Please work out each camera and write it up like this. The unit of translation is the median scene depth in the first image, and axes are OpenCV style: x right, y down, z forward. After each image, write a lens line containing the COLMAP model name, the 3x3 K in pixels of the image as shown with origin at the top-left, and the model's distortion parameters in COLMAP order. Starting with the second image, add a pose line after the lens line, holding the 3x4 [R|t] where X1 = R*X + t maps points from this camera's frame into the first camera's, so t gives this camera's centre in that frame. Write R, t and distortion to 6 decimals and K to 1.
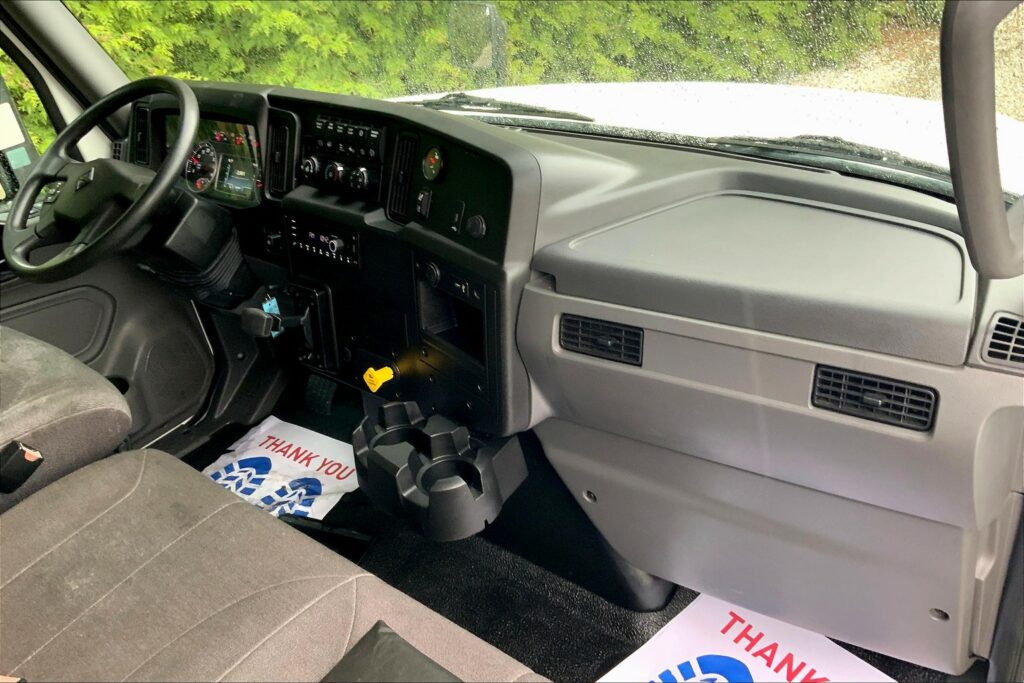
lens RADIAL K [[844.1, 0, 510.8], [0, 844.1, 342.3], [0, 0, 1]] dist [0.064841, -0.121320]
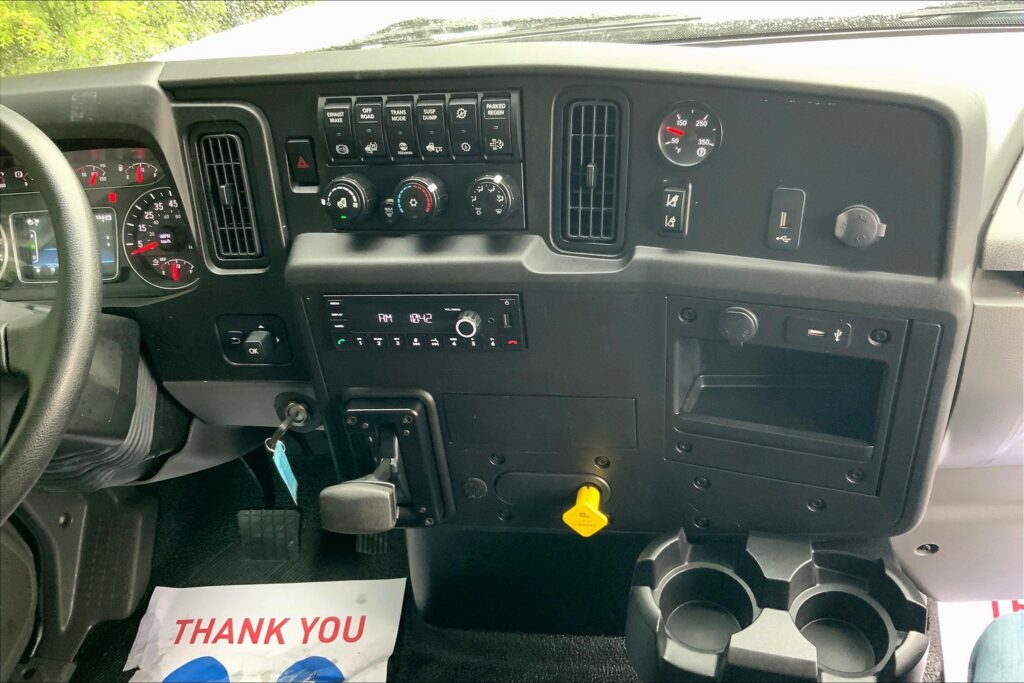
lens RADIAL K [[844.1, 0, 519.9], [0, 844.1, 343.1], [0, 0, 1]] dist [0.064841, -0.121320]
pose [[0.849701, -0.325832, 0.414537, -0.364125], [0.284479, 0.945258, 0.159872, -0.161179], [-0.443936, -0.017916, 0.895879, 0.435784]]
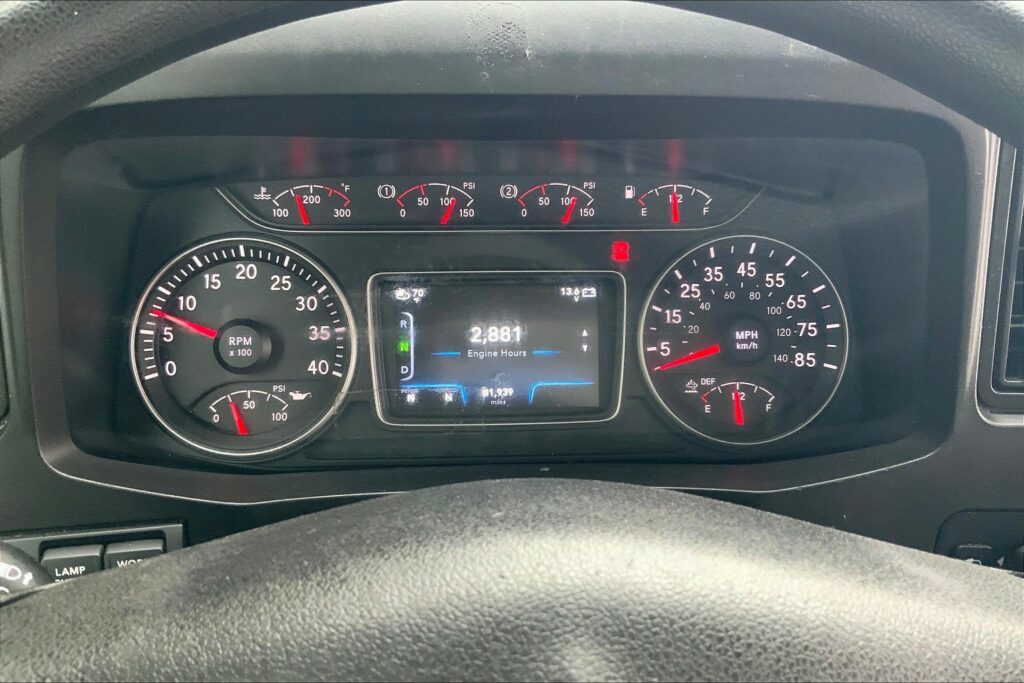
lens RADIAL K [[844.1, 0, 512.4], [0, 844.1, 344.3], [0, 0, 1]] dist [0.064841, -0.121320]
pose [[0.735210, -0.263197, 0.624655, -0.538739], [0.237340, 0.963158, 0.126478, -0.258066], [-0.634930, 0.055268, 0.770590, 0.905589]]
